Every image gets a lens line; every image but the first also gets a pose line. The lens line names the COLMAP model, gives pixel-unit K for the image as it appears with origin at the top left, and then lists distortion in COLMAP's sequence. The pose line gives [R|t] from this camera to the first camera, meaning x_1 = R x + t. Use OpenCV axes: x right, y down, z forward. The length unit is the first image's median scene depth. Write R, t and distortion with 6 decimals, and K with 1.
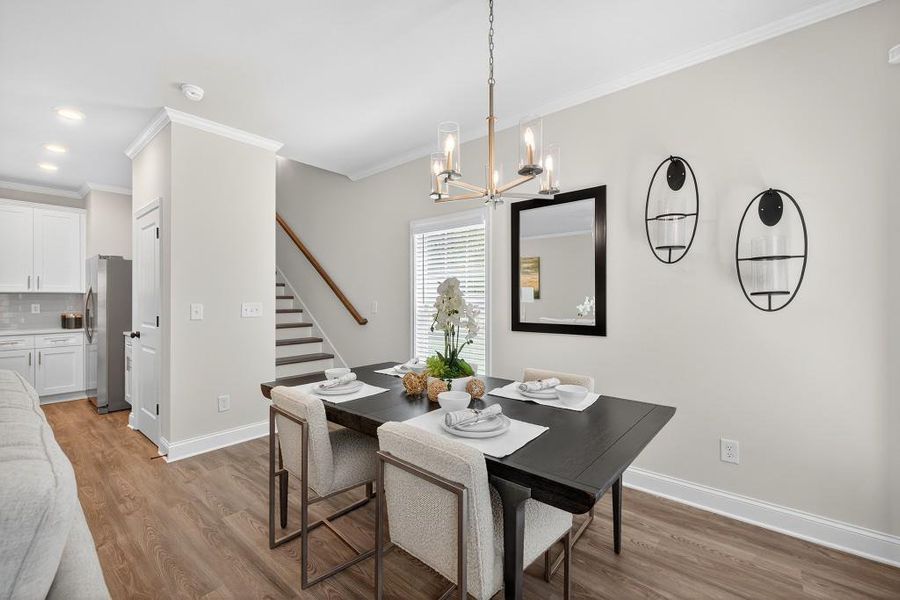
lens RADIAL K [[376.1, 0, 448.2], [0, 376.1, 298.0], [0, 0, 1]] dist [0.002883, 0.000029]
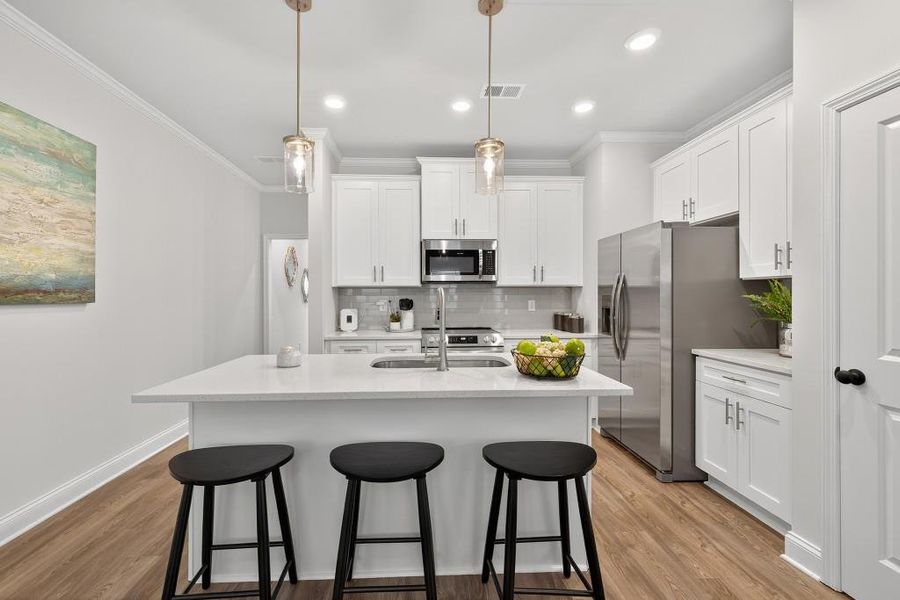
lens RADIAL K [[377.7, 0, 431.3], [0, 377.7, 296.2], [0, 0, 1]] dist [0.000209, -0.000106]
pose [[0.672367, 0.002656, -0.740214, -0.966064], [0.004383, 0.999962, 0.007569, -0.000065], [0.740205, -0.008333, 0.672329, 0.416057]]
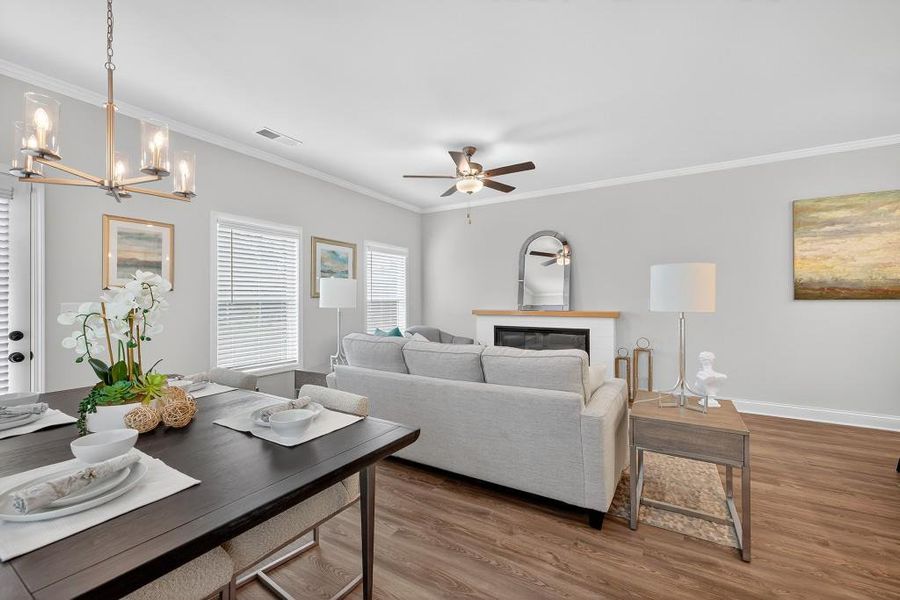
lens RADIAL K [[376.1, 0, 448.2], [0, 376.1, 298.0], [0, 0, 1]] dist [0.002883, 0.000029]
pose [[-0.989102, 0.007731, -0.147030, -0.327615], [0.008858, 0.999936, -0.007011, 0.008199], [0.146967, -0.008237, -0.989107, 1.177318]]
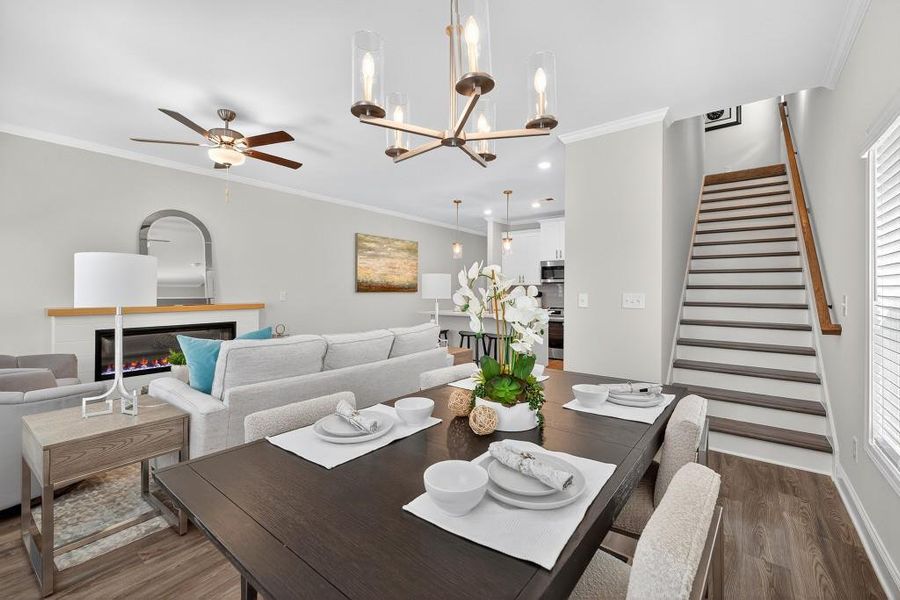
lens RADIAL K [[380.2, 0, 453.2], [0, 380.2, 291.3], [0, 0, 1]] dist [0.001198, 0.000083]
pose [[0.038649, 0.005310, -0.999239, 0.467818], [0.003947, 0.999977, 0.005466, 0.000597], [0.999245, -0.004155, 0.038627, 0.562755]]
